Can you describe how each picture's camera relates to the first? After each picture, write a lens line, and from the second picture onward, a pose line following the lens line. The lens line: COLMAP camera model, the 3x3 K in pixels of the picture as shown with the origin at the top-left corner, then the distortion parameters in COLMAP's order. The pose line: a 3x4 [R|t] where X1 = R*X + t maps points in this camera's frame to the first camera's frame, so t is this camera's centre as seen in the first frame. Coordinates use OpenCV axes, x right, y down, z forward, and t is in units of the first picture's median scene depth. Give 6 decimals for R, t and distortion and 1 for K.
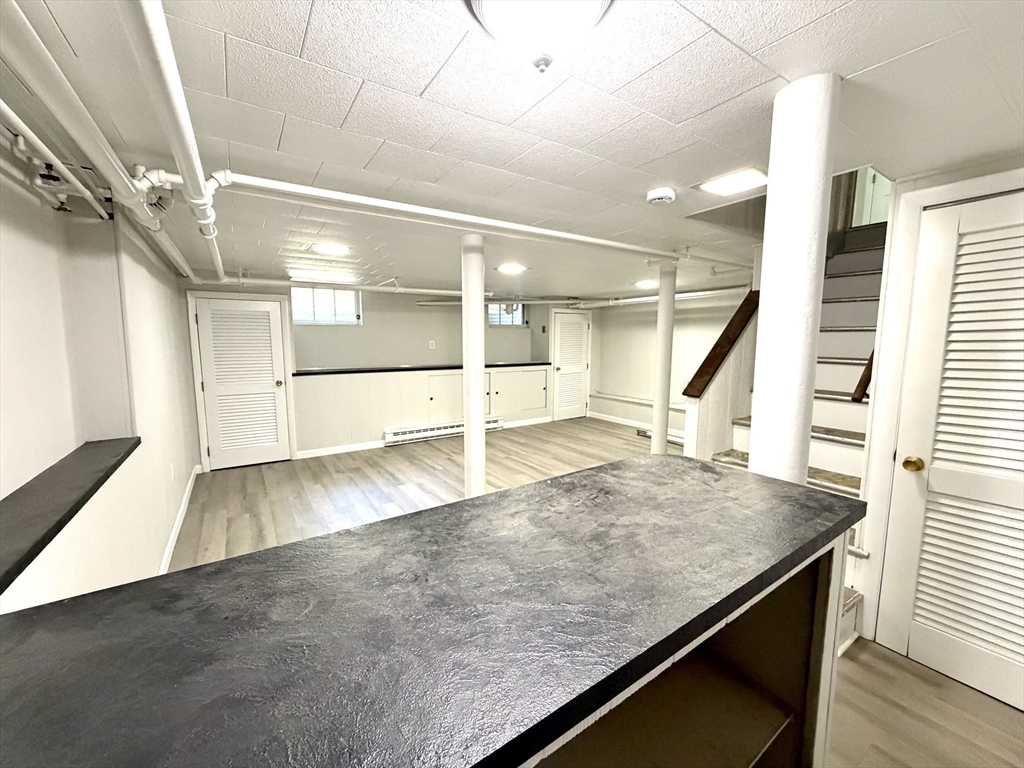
lens RADIAL K [[407.0, 0, 507.8], [0, 407.0, 384.3], [0, 0, 1]] dist [-0.000869, 0.000151]
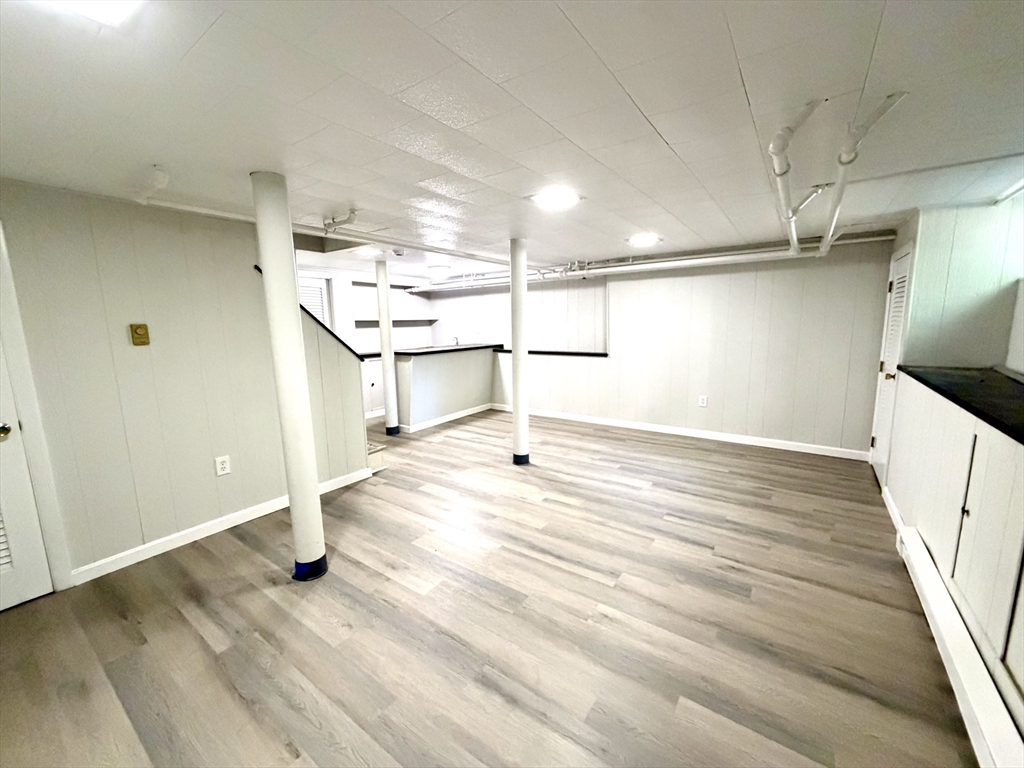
lens RADIAL K [[407.0, 0, 507.8], [0, 407.0, 384.3], [0, 0, 1]] dist [-0.000869, 0.000151]
pose [[-0.933711, 0.079816, -0.349018, 0.288817], [-0.013710, 0.966148, 0.257626, -0.166501], [0.357766, 0.245333, -0.901008, 1.493014]]
